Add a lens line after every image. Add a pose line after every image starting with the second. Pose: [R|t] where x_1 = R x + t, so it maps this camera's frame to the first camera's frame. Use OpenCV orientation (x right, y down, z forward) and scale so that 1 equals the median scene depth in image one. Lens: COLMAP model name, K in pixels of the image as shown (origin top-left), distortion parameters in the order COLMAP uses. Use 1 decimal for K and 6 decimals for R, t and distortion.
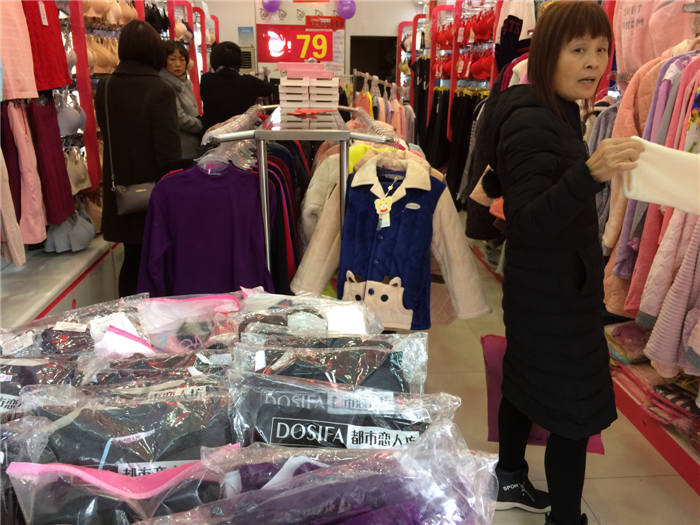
lens RADIAL K [[596.0, 0, 350.5], [0, 596.0, 266.2], [0, 0, 1]] dist [0.067160, -0.096759]
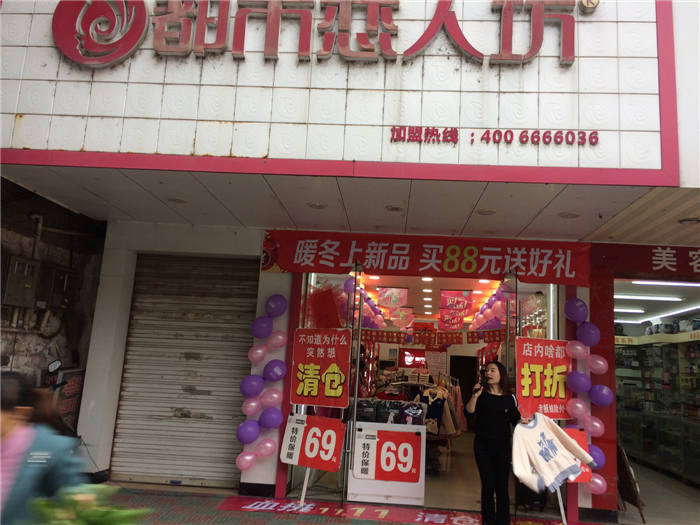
lens RADIAL K [[596.0, 0, 350.7], [0, 596.0, 261.5], [0, 0, 1]] dist [0.067160, -0.096759]
pose [[0.978387, 0.003859, -0.206746, 0.095339], [-0.102645, 0.877013, -0.469374, 0.299443], [0.179508, 0.480451, 0.858454, -0.901803]]
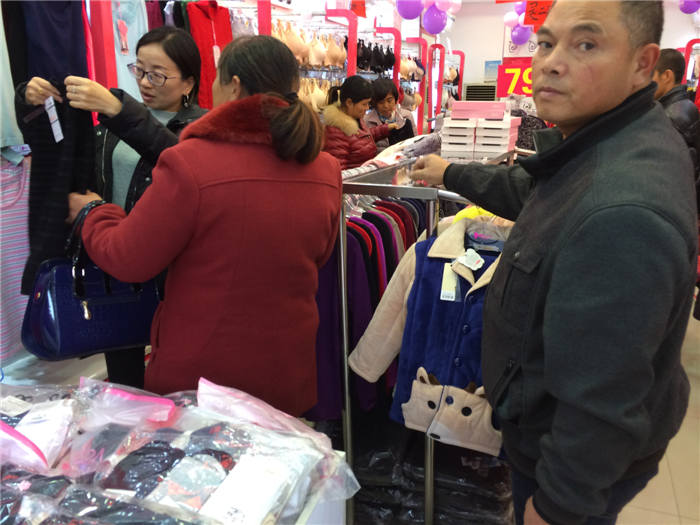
lens RADIAL K [[596.0, 0, 351.5], [0, 596.0, 249.4], [0, 0, 1]] dist [0.067160, -0.096759]
pose [[0.903892, 0.097897, -0.416408, 0.064412], [-0.128396, 0.990665, -0.045803, -0.027831], [0.408037, 0.094866, 0.908023, 0.068867]]
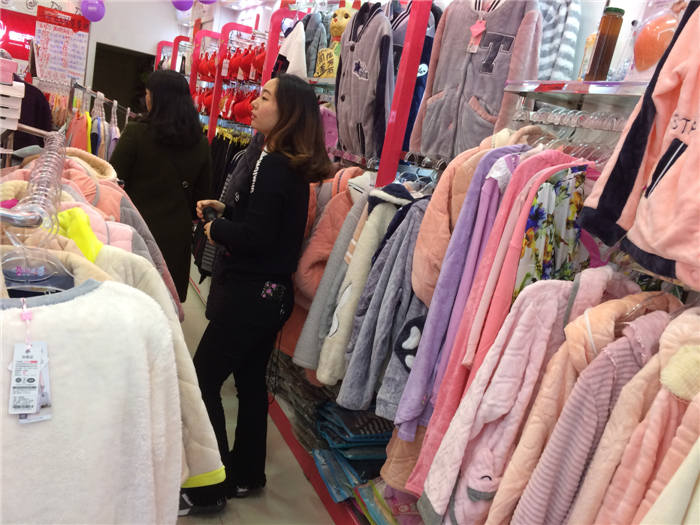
lens RADIAL K [[596.0, 0, 353.4], [0, 596.0, 259.4], [0, 0, 1]] dist [0.067160, -0.096759]
pose [[0.915465, 0.092233, 0.391685, 0.032613], [-0.064695, 0.994450, -0.082964, -0.045076], [-0.397164, 0.050610, 0.916351, 0.129988]]
